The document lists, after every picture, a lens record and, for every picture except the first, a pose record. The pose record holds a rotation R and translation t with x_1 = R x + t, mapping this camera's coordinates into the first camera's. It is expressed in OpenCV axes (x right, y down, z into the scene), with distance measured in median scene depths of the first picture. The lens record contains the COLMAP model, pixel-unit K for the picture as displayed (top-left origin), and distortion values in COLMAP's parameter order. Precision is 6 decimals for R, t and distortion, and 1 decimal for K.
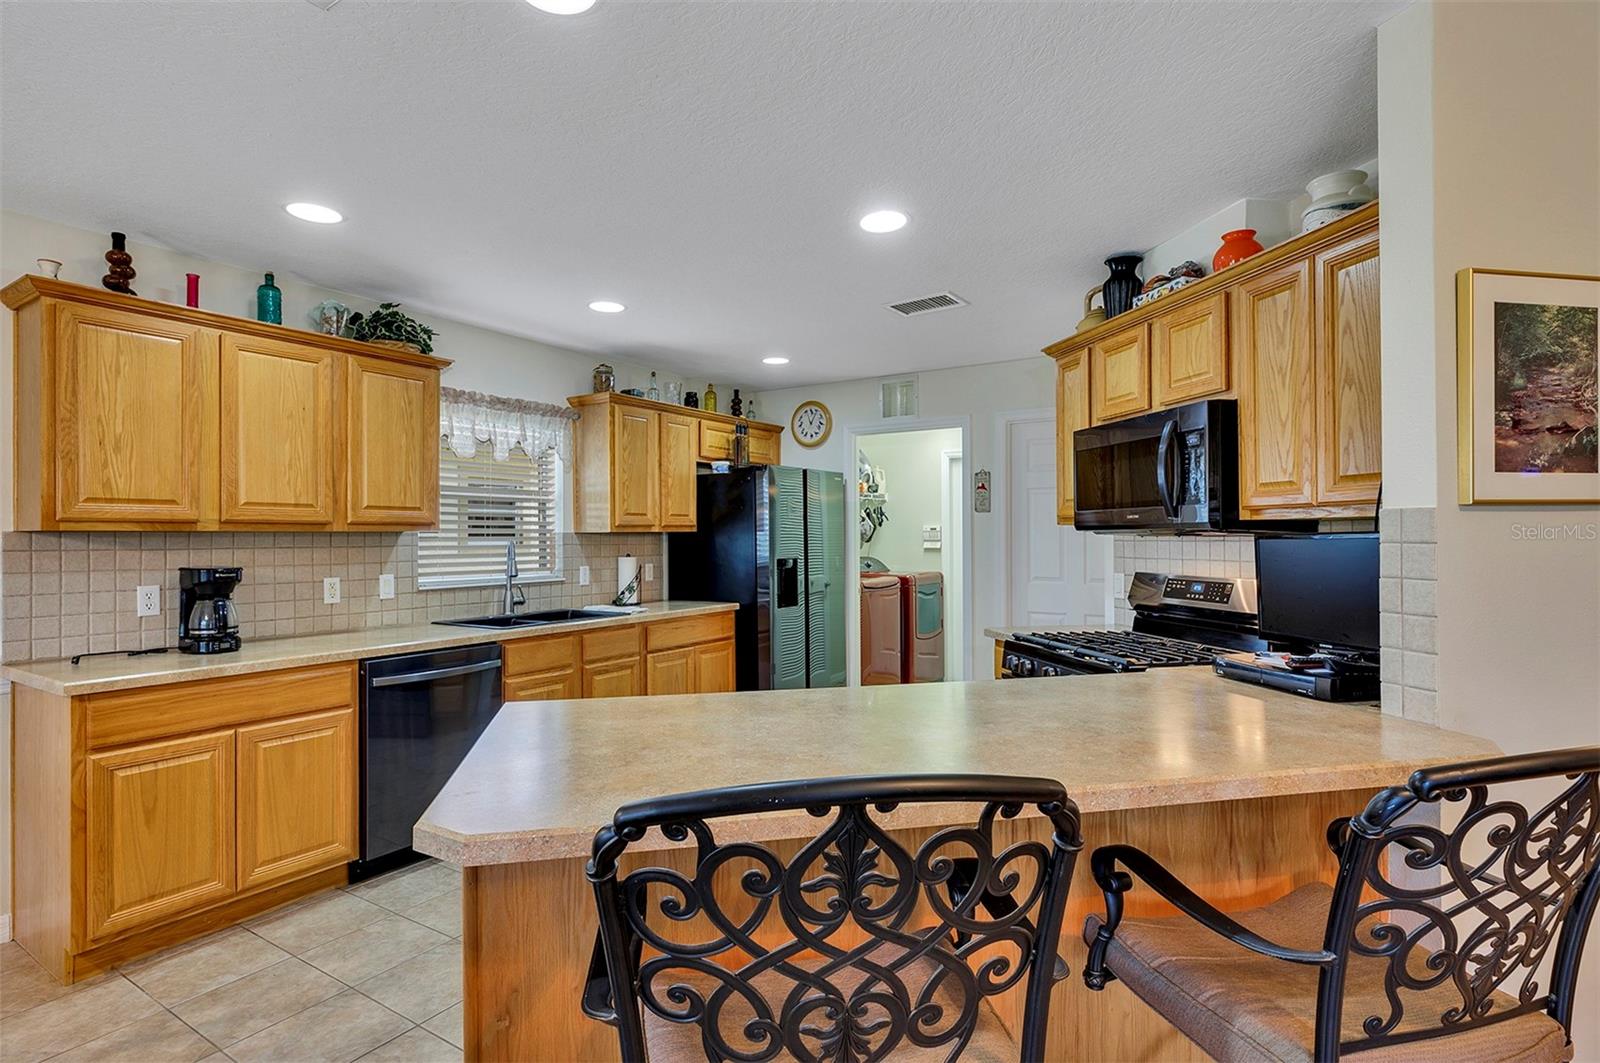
lens RADIAL K [[790.2, 0, 797.6], [0, 790.2, 531.7], [0, 0, 1]] dist [-0.009274, 0.000906]
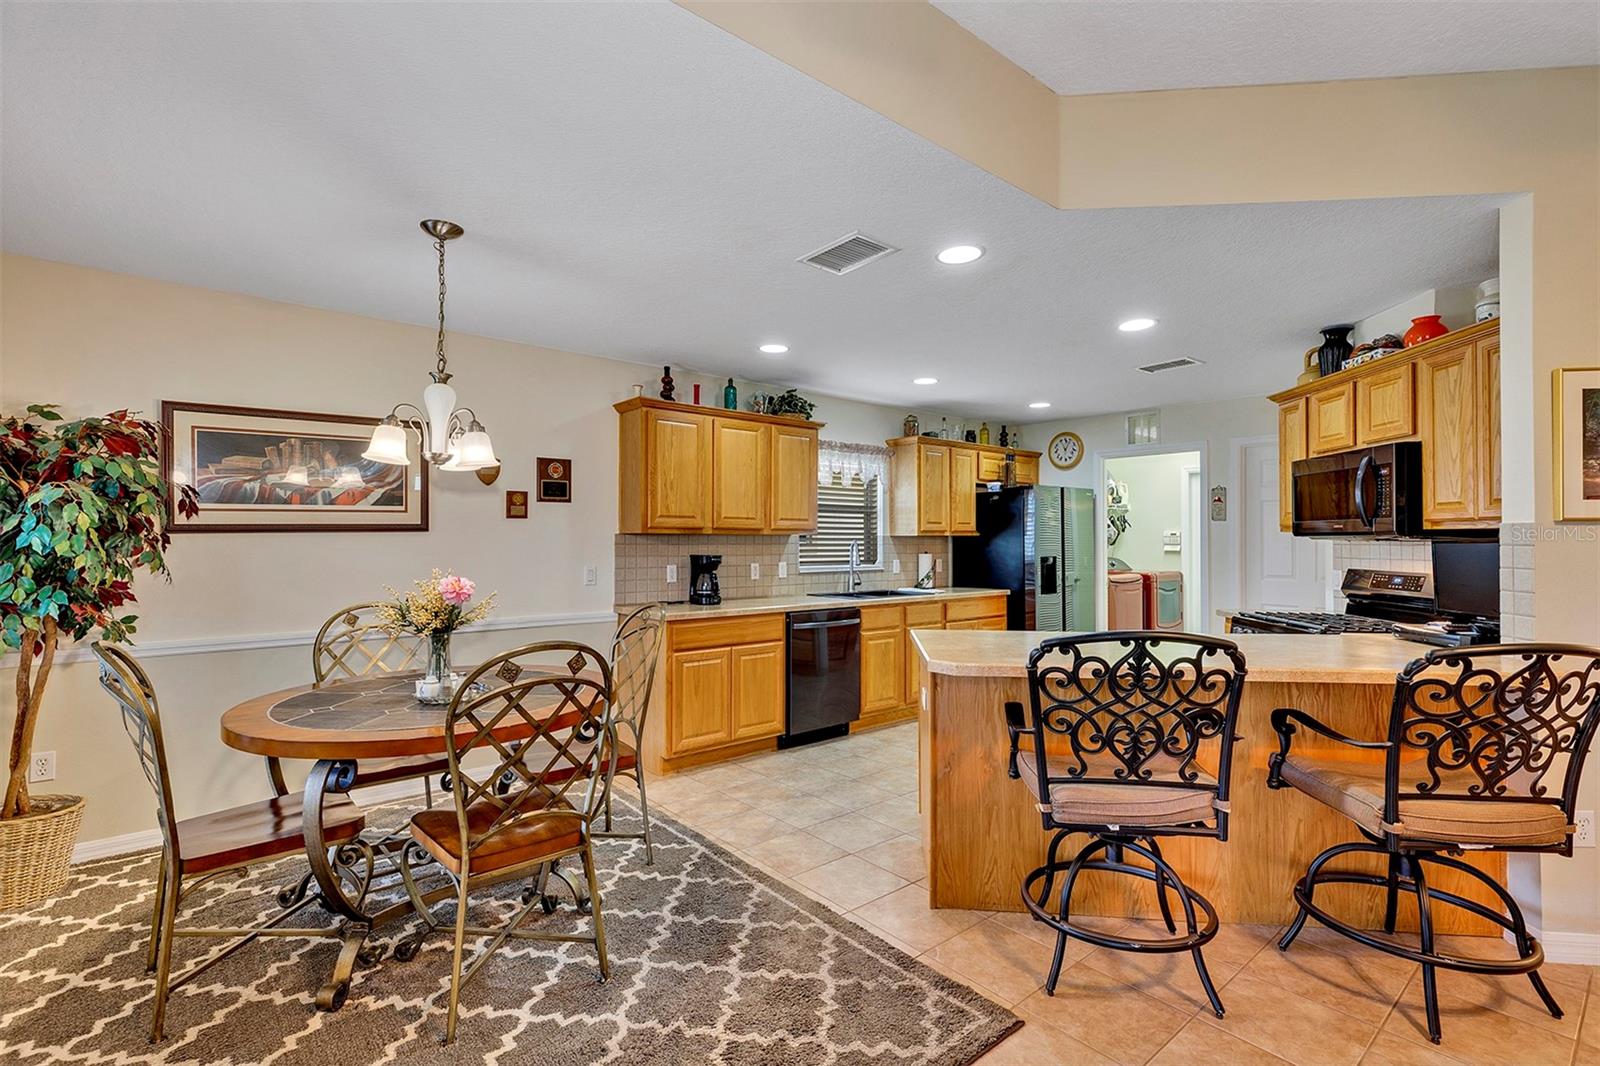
lens RADIAL K [[724.5, 0, 797.8], [0, 724.5, 529.3], [0, 0, 1]] dist [0.003666, -0.001258]
pose [[0.953174, 0.002971, -0.302408, -0.077328], [-0.005655, 0.999952, -0.008001, 0.000985], [0.302369, 0.009336, 0.953145, -0.438882]]
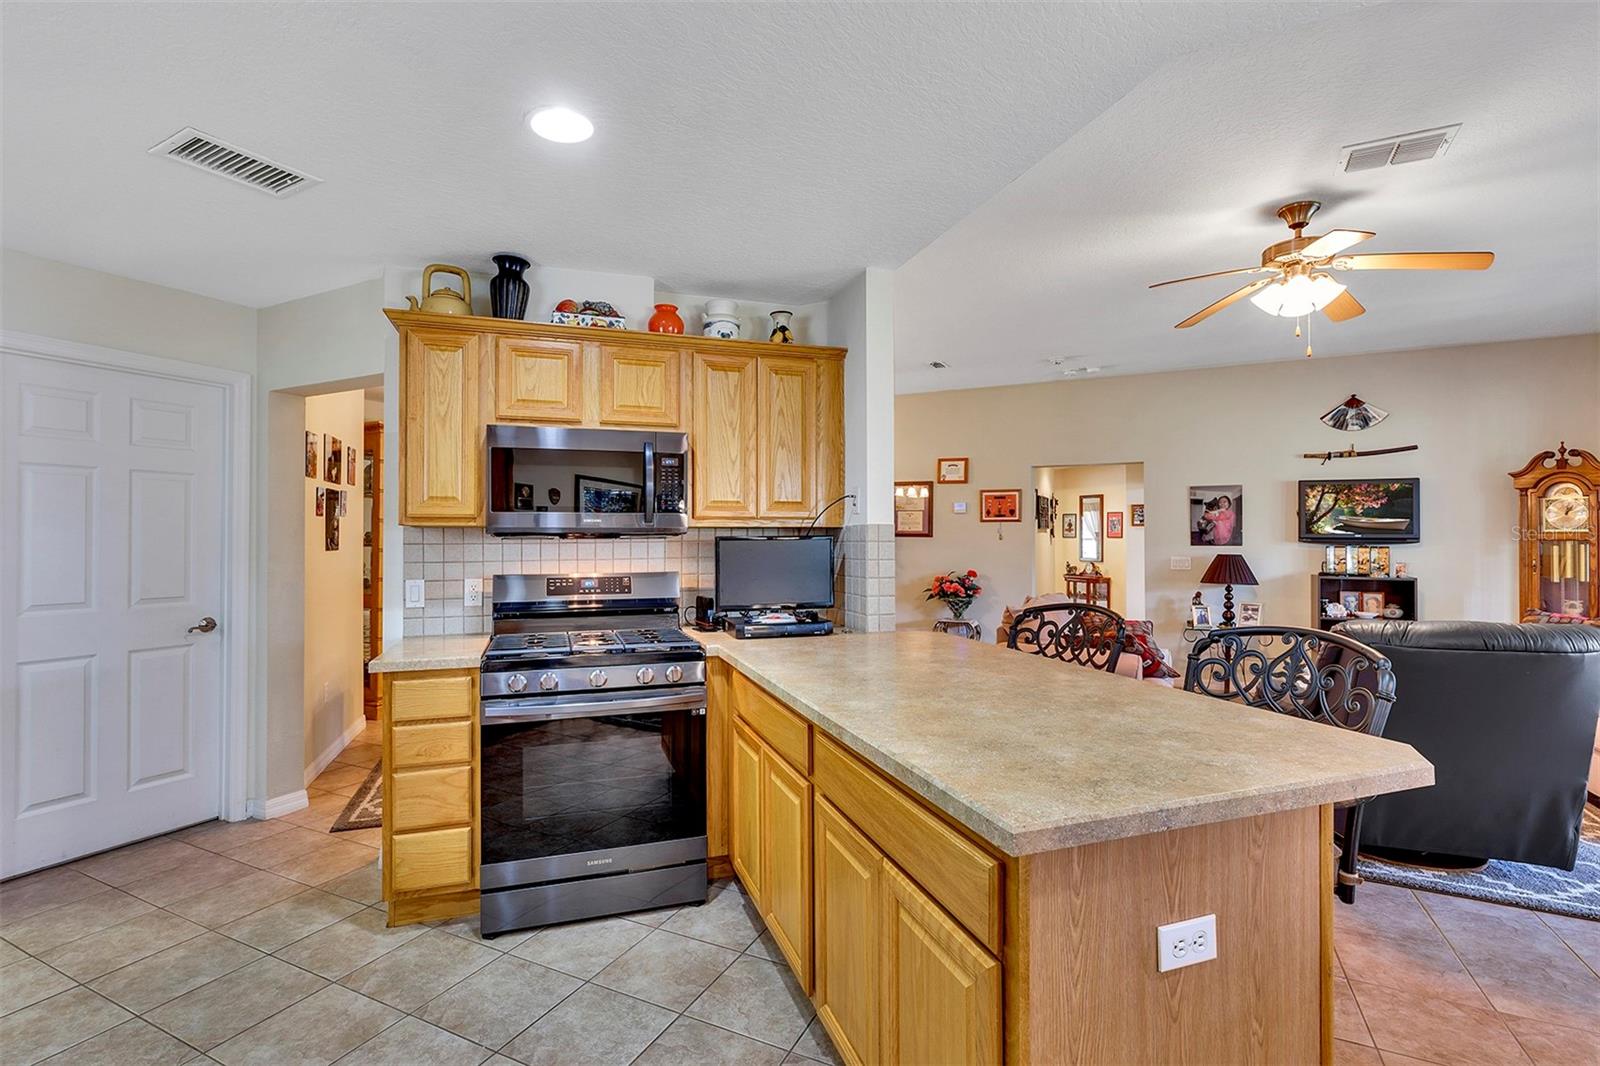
lens RADIAL K [[724.5, 0, 807.8], [0, 724.5, 528.3], [0, 0, 1]] dist [0.003666, -0.001258]
pose [[-0.098682, 0.030463, 0.994653, -0.558797], [-0.007816, 0.999477, -0.031387, 0.020780], [-0.995088, -0.010872, -0.098393, 0.756145]]
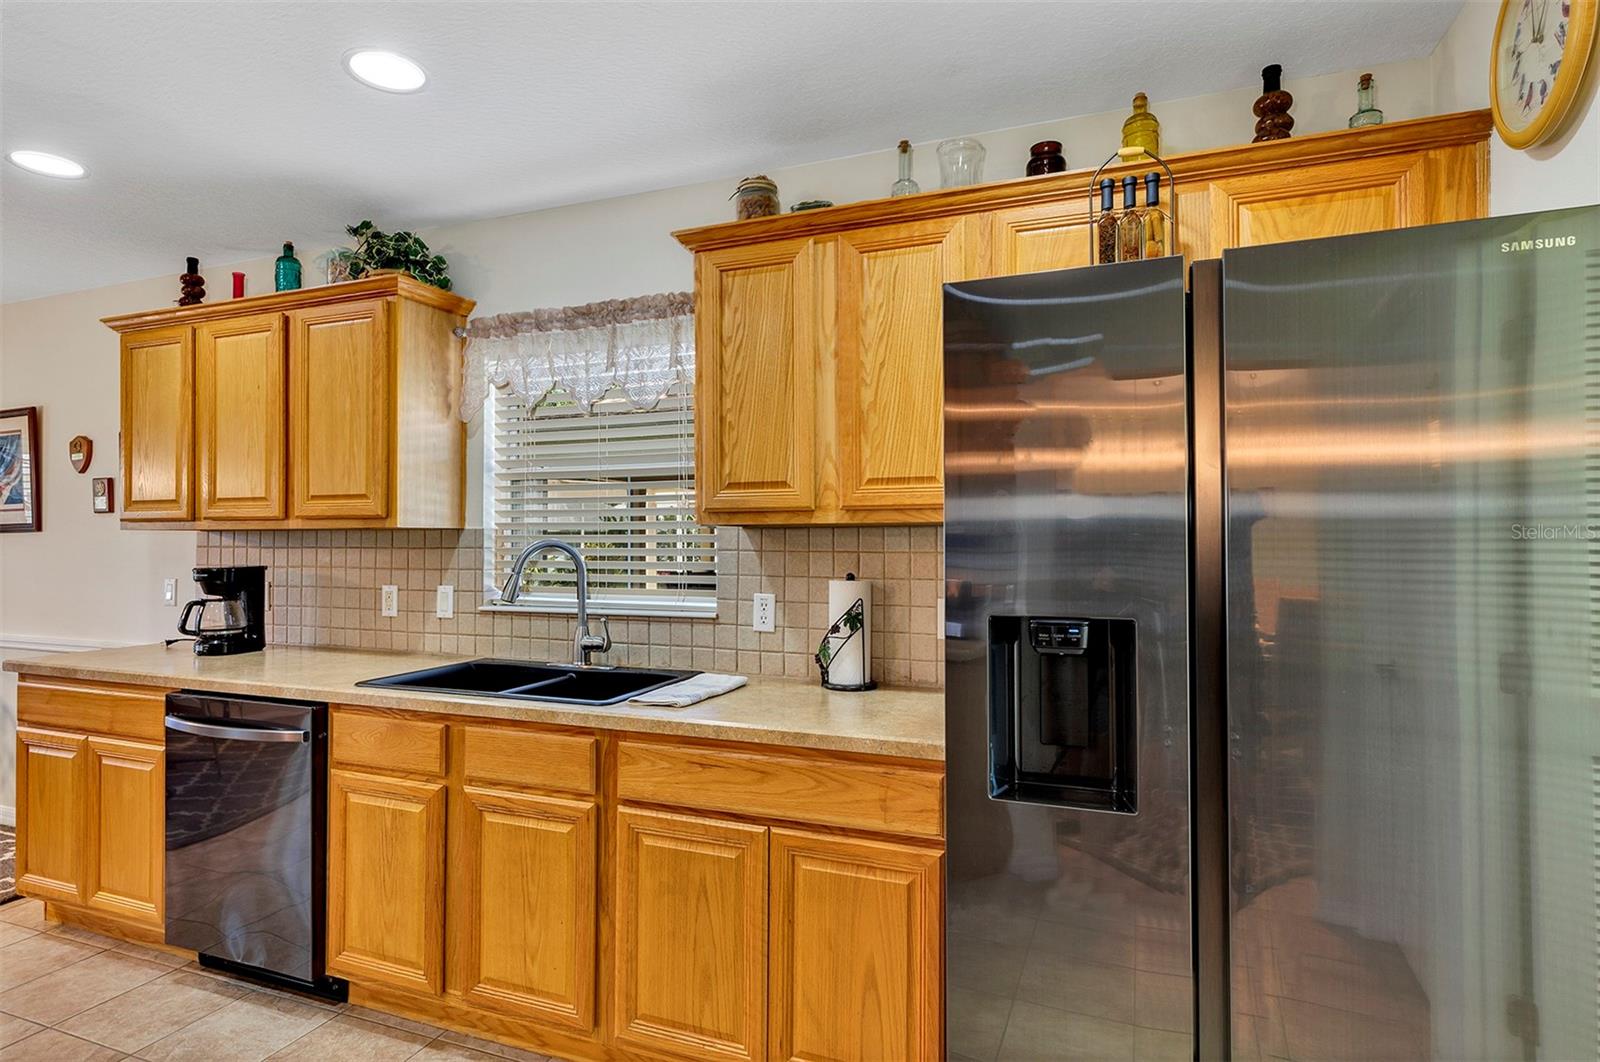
lens RADIAL K [[868.4, 0, 788.4], [0, 868.4, 537.5], [0, 0, 1]] dist [0.000556, 0.000567]
pose [[0.189440, 0.003588, -0.981886, 0.432516], [0.006381, 0.999968, 0.004886, 0.008457], [0.981872, -0.007191, 0.189411, 1.453957]]
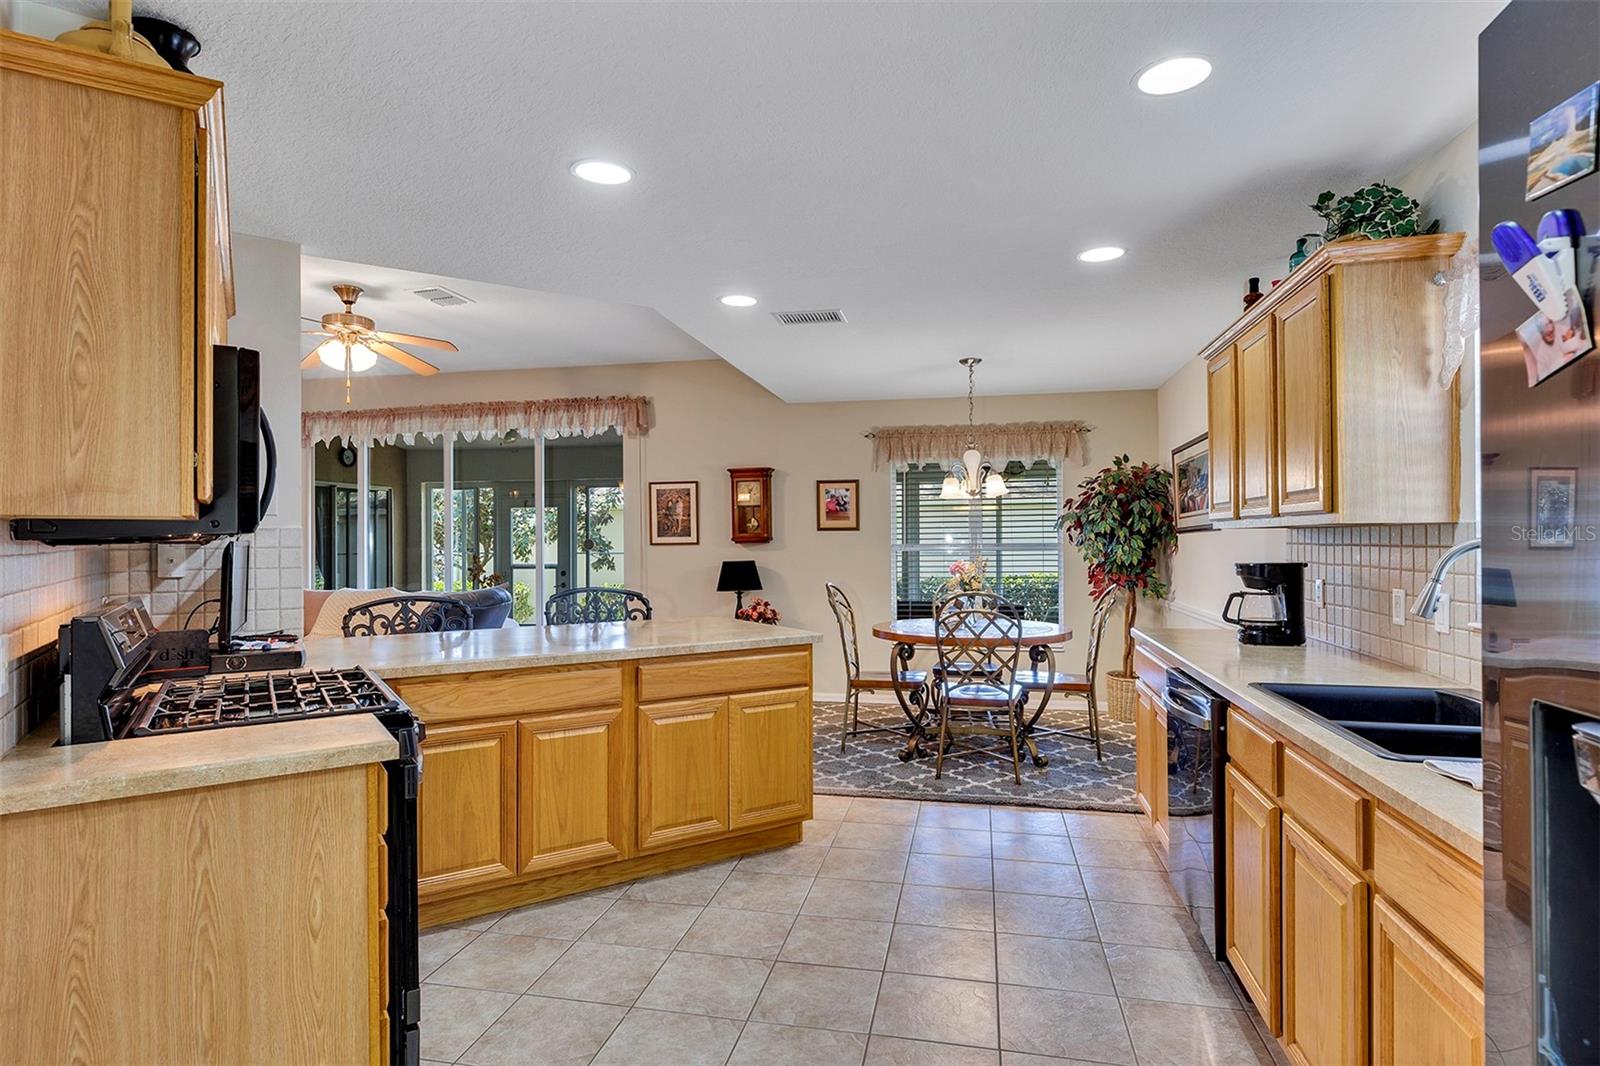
lens RADIAL K [[868.4, 0, 796.5], [0, 868.4, 536.1], [0, 0, 1]] dist [0.000556, 0.000567]
pose [[-0.937539, 0.020029, -0.347302, 0.225685], [0.023745, 0.999697, -0.006448, 0.004156], [0.347068, -0.014291, -0.937731, 1.816622]]
